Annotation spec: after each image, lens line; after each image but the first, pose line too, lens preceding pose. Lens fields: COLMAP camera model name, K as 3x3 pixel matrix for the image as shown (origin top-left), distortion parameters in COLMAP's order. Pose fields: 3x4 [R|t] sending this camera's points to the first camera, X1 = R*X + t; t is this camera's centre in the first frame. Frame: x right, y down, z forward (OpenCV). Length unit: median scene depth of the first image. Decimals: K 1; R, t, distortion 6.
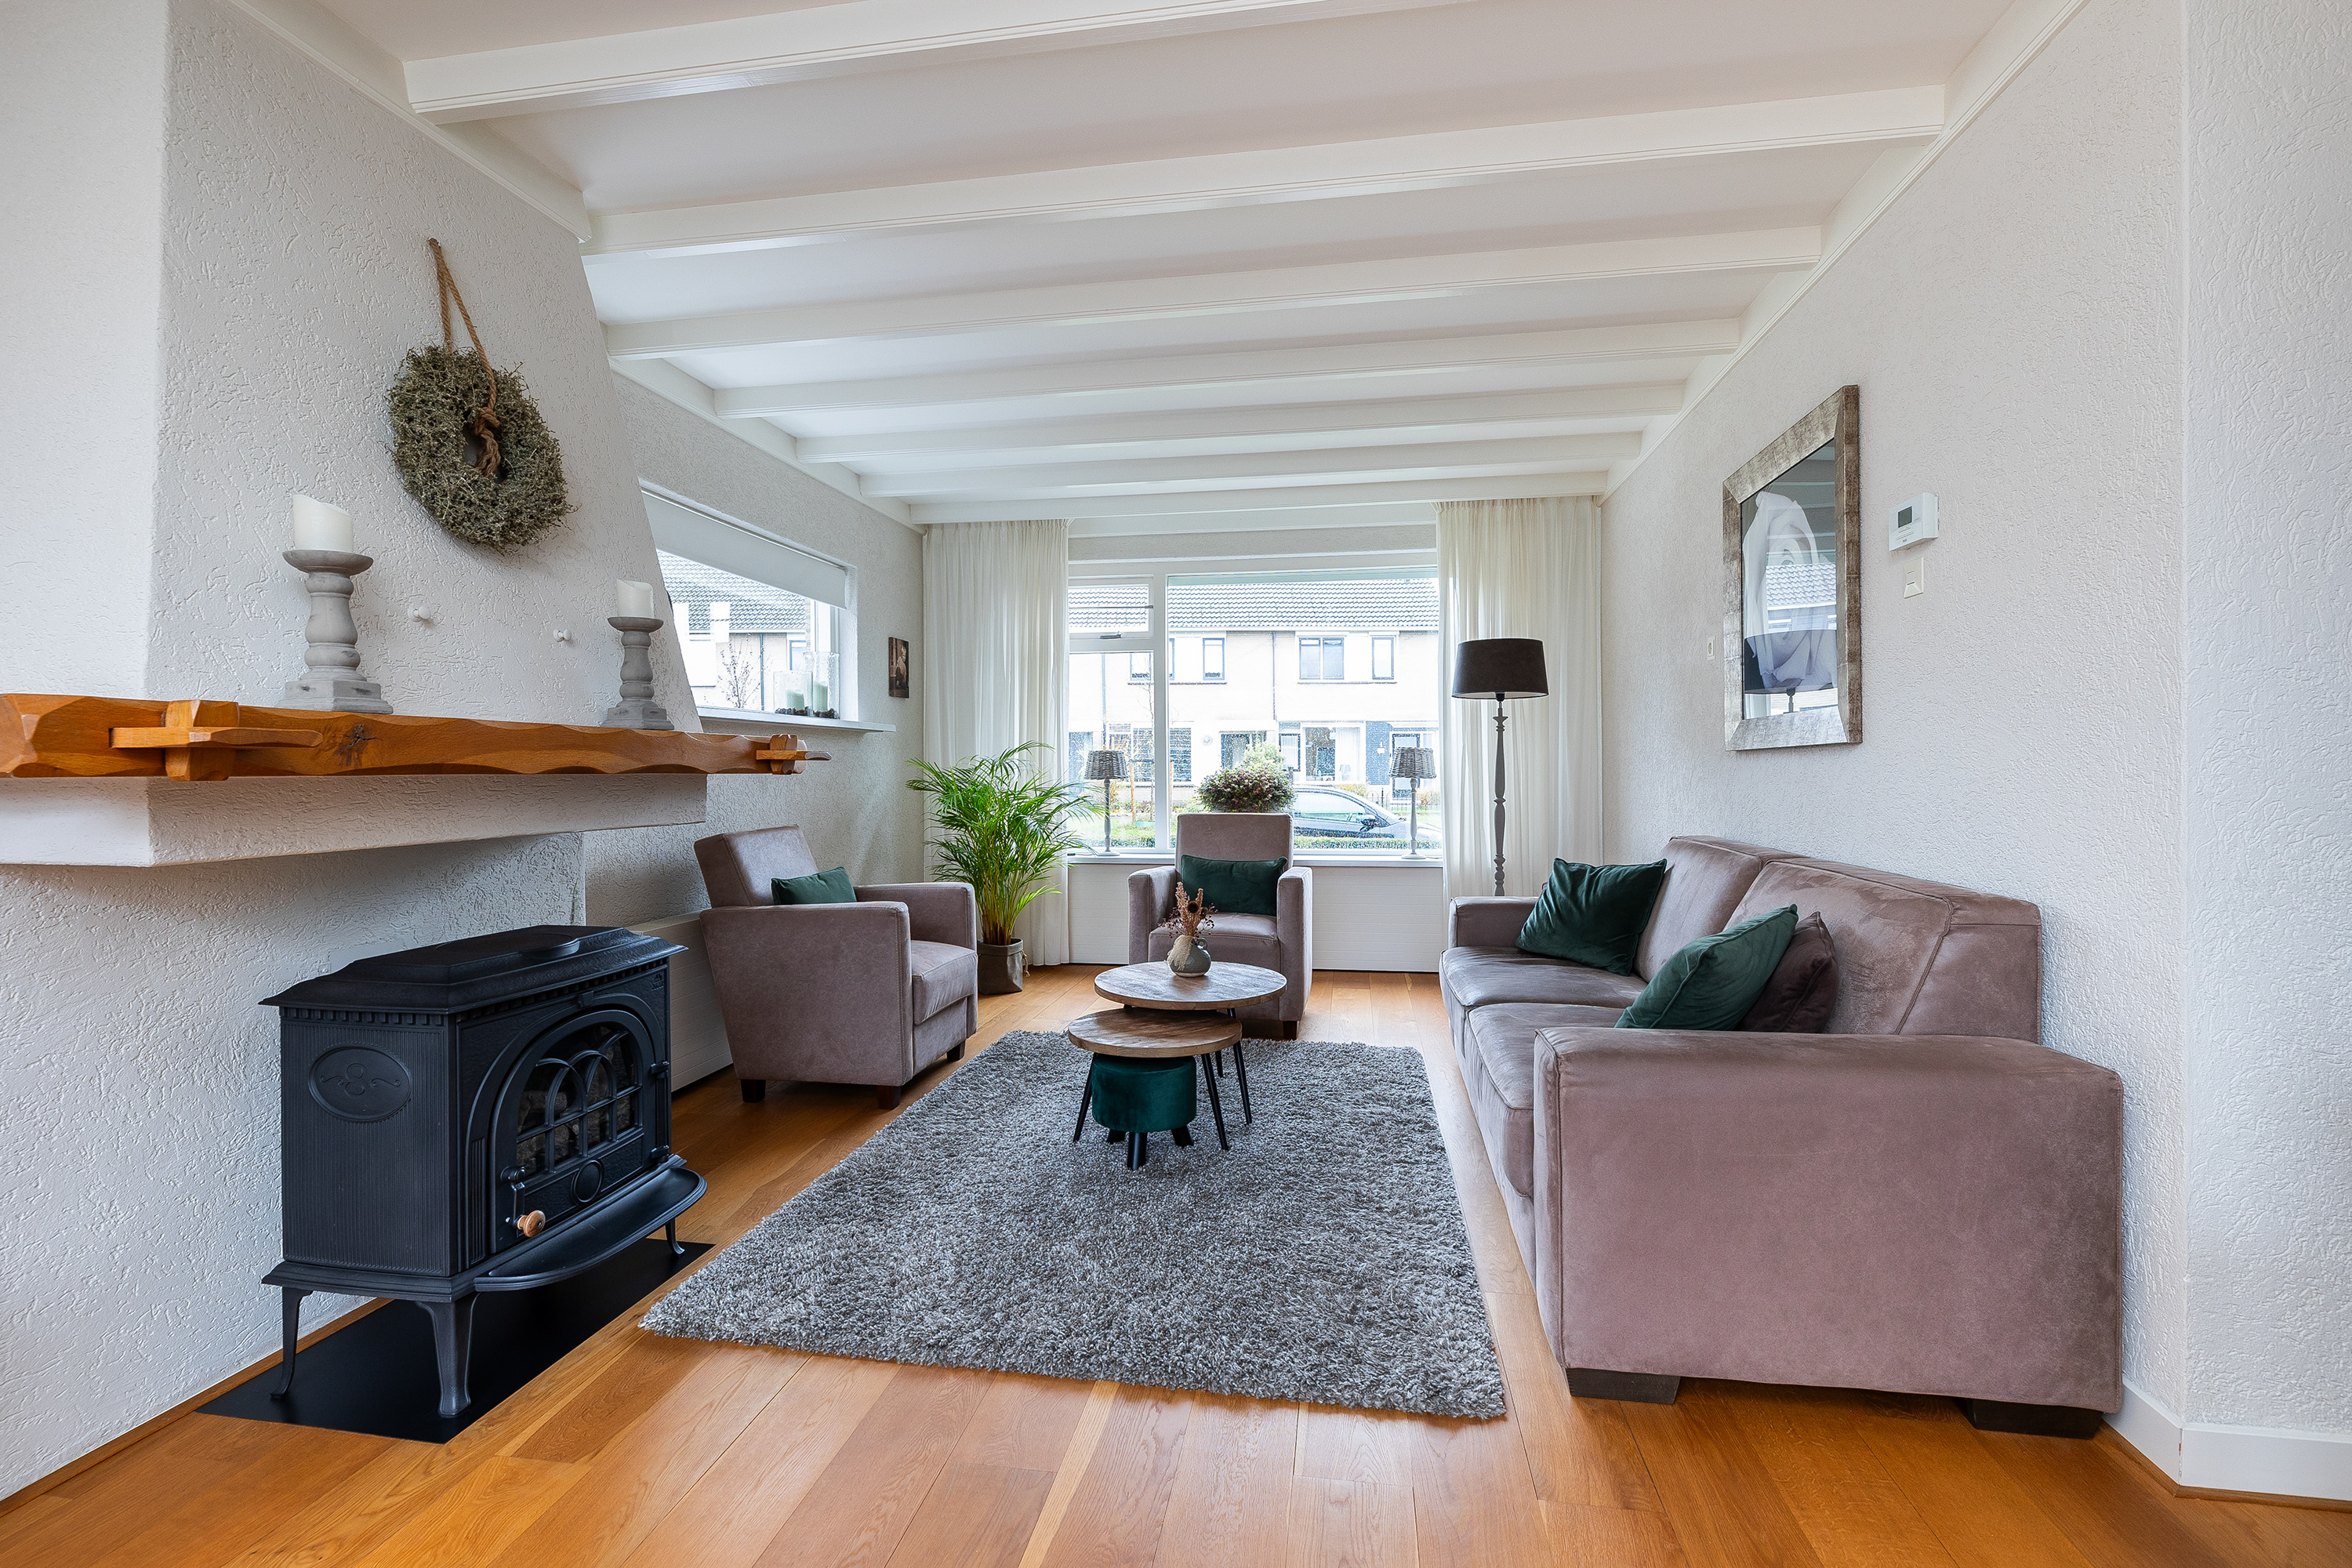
lens RADIAL K [[1082.0, 0, 1164.5], [0, 1082.0, 773.0], [0, 0, 1]] dist [-0.001529, -0.001148]
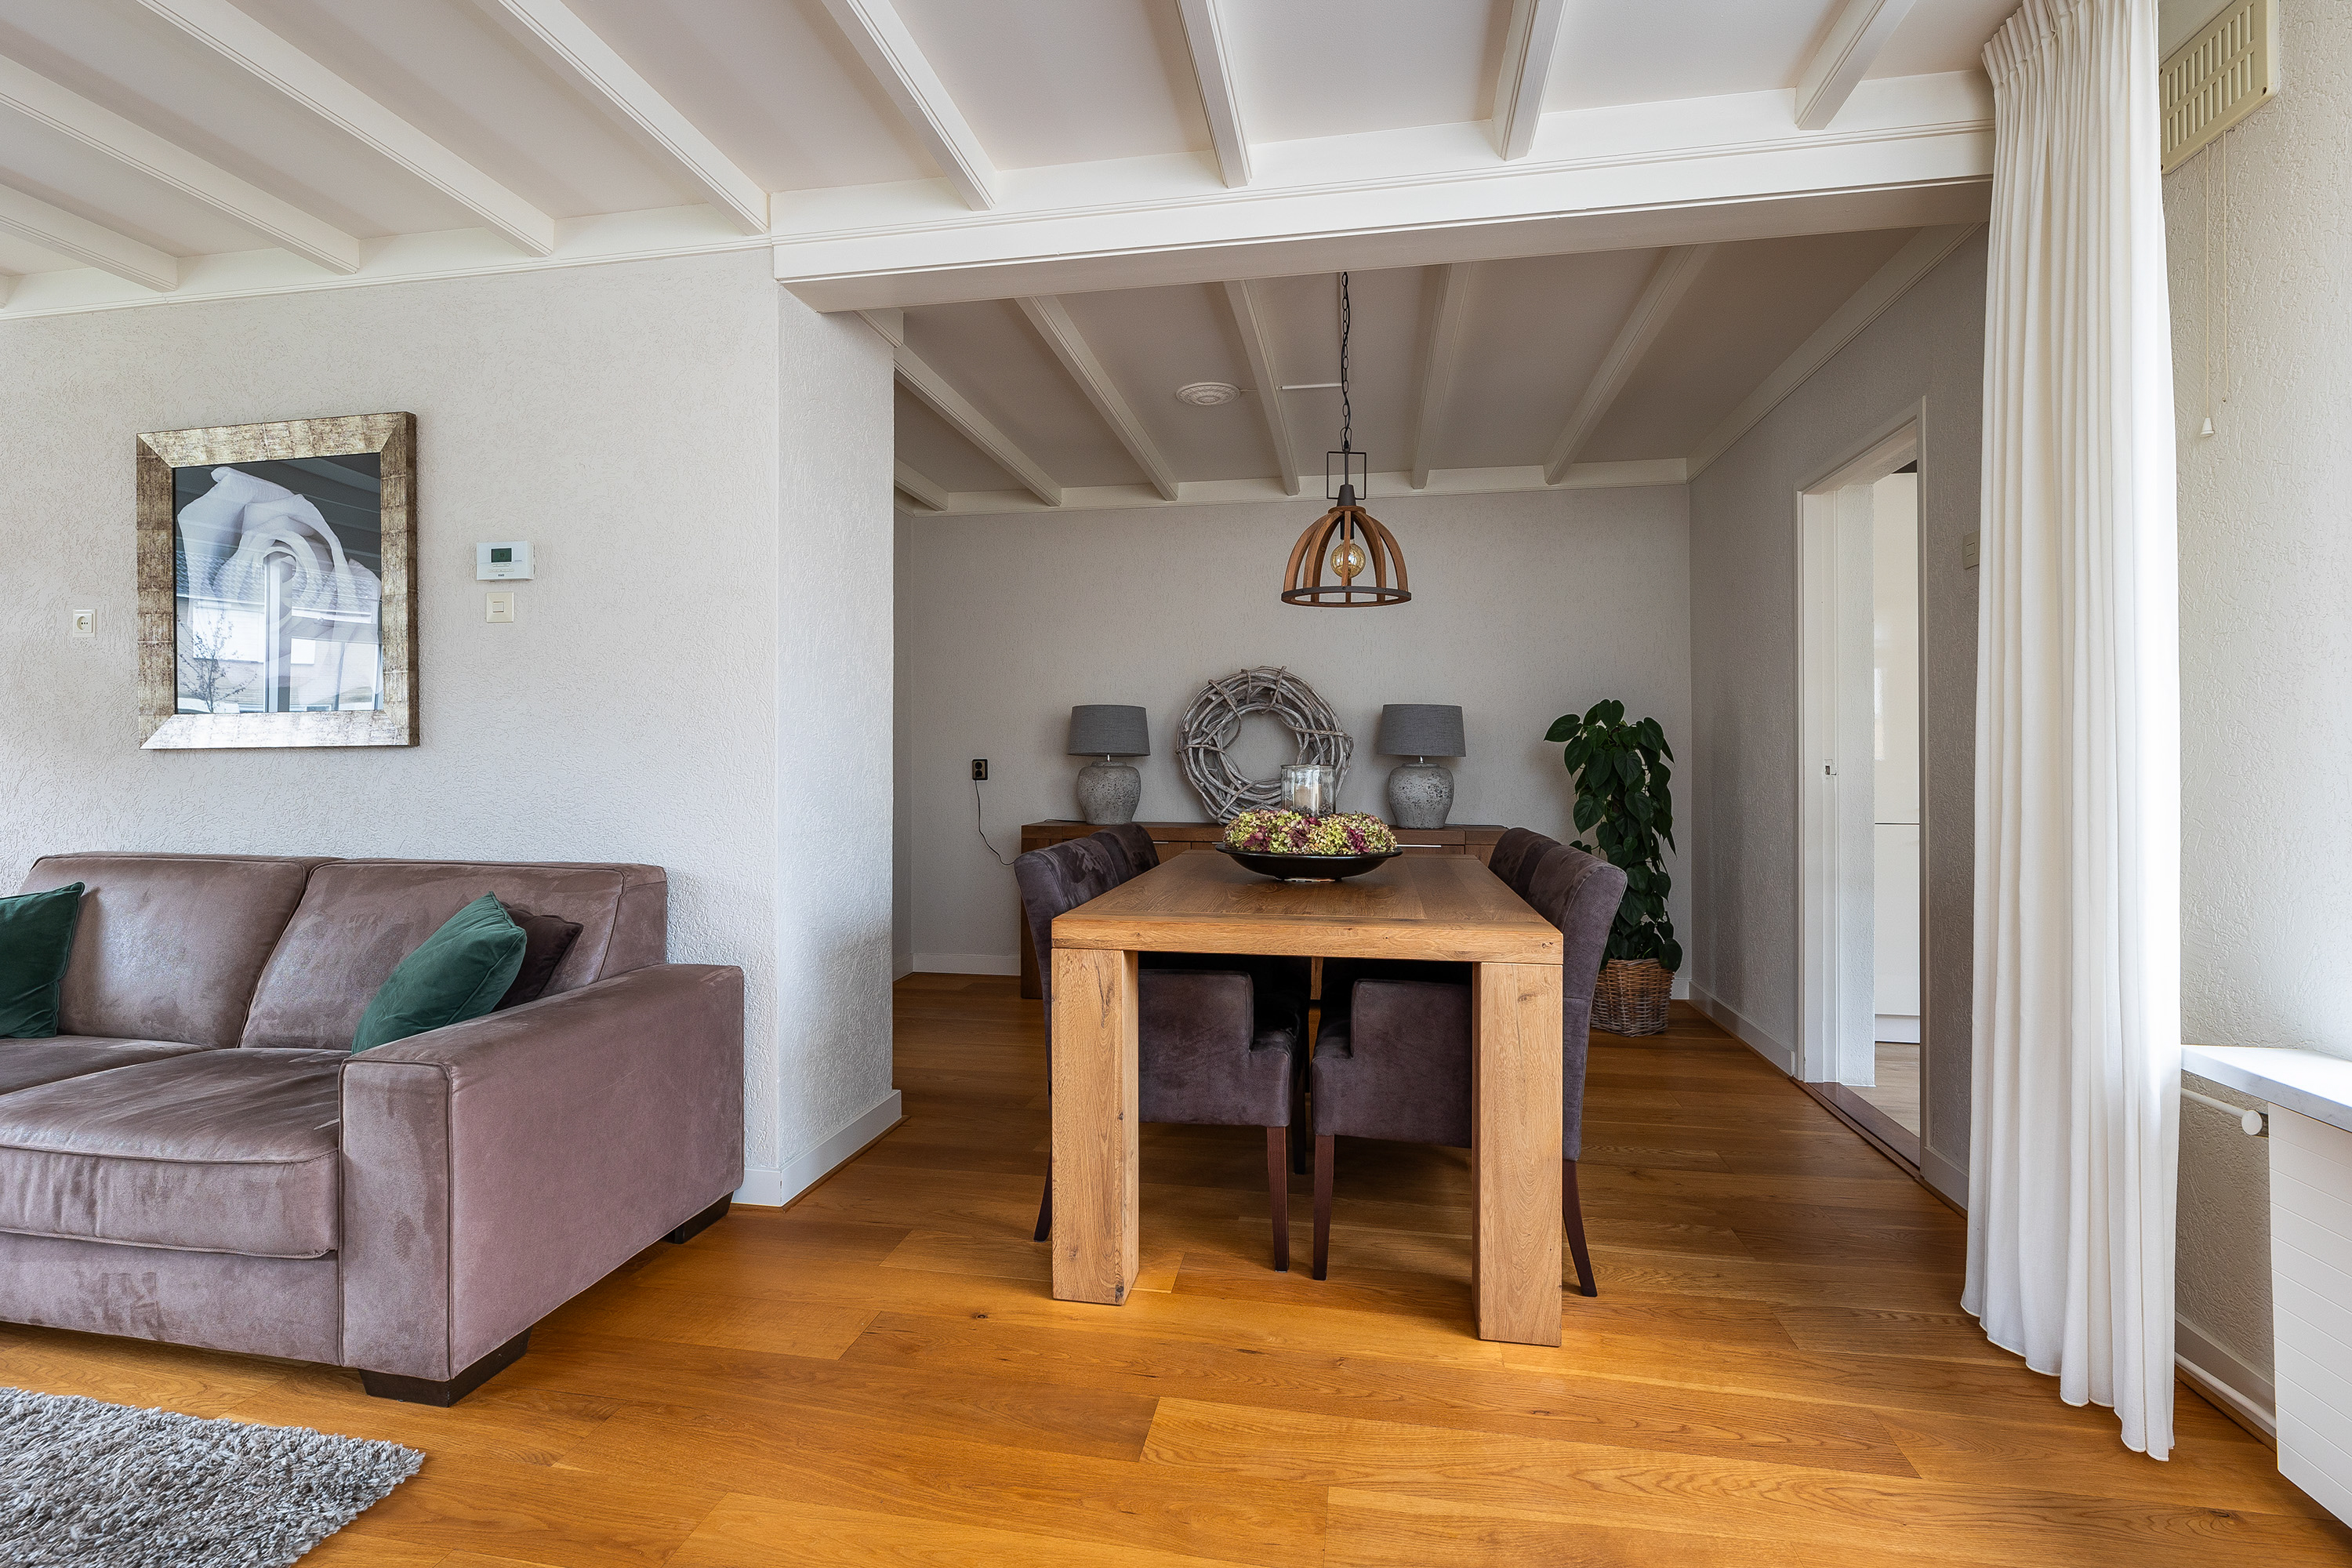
lens RADIAL K [[1082.0, 0, 1165.3], [0, 1082.0, 773.6], [0, 0, 1]] dist [-0.001529, -0.001148]
pose [[0.014620, -0.001851, 0.999891, -0.569550], [0.006329, 0.999978, 0.001759, 0.002661], [-0.999873, 0.006303, 0.014631, 0.317529]]
